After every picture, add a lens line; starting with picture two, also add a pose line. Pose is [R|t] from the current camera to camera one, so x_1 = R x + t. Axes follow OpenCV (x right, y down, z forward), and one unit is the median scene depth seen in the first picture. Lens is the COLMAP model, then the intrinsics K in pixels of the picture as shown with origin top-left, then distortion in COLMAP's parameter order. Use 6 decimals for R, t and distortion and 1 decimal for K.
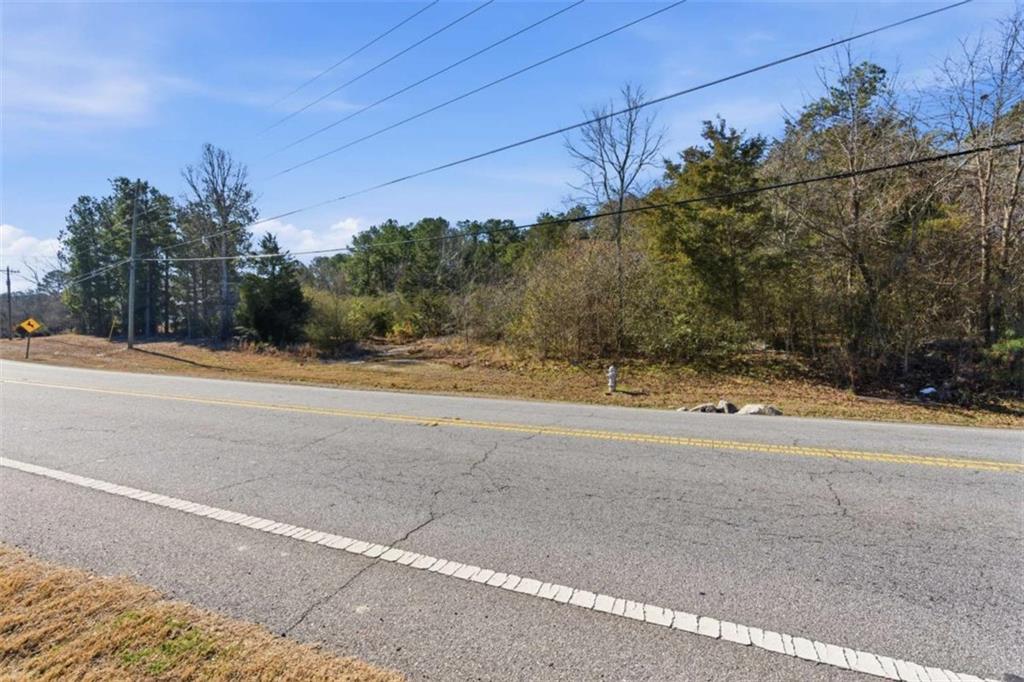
lens RADIAL K [[472.1, 0, 510.6], [0, 472.1, 342.4], [0, 0, 1]] dist [0.000854, -0.000150]
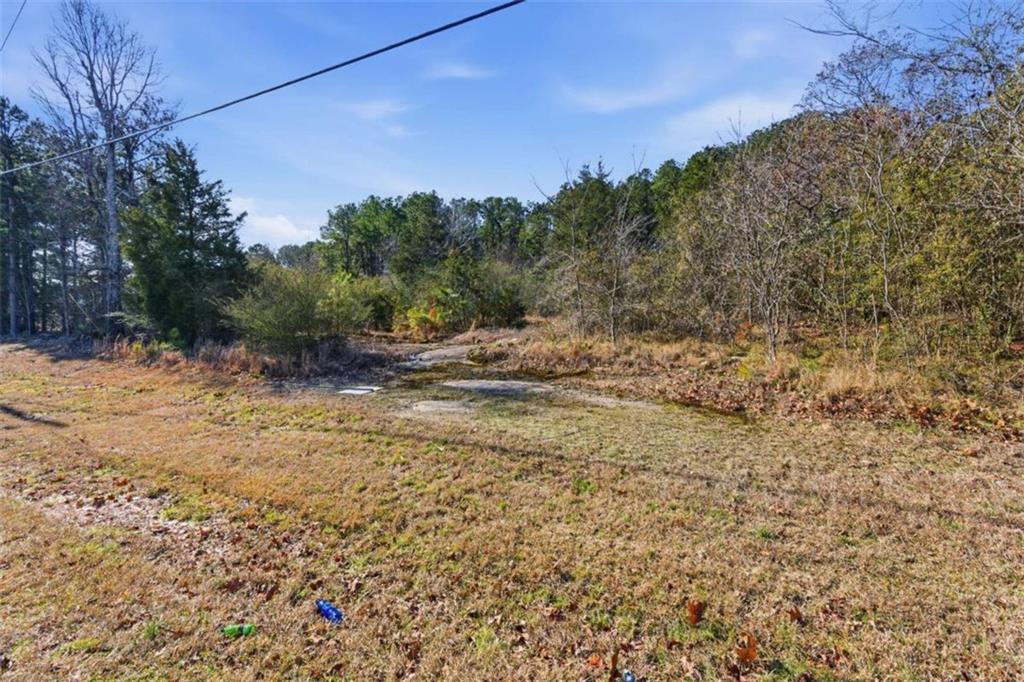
lens RADIAL K [[472.1, 0, 513.5], [0, 472.1, 339.7], [0, 0, 1]] dist [0.000854, -0.000150]
pose [[0.998377, -0.012751, 0.055503, -0.095243], [0.012852, 0.999916, -0.001473, 0.001837], [-0.055480, 0.002184, 0.998457, 0.261419]]
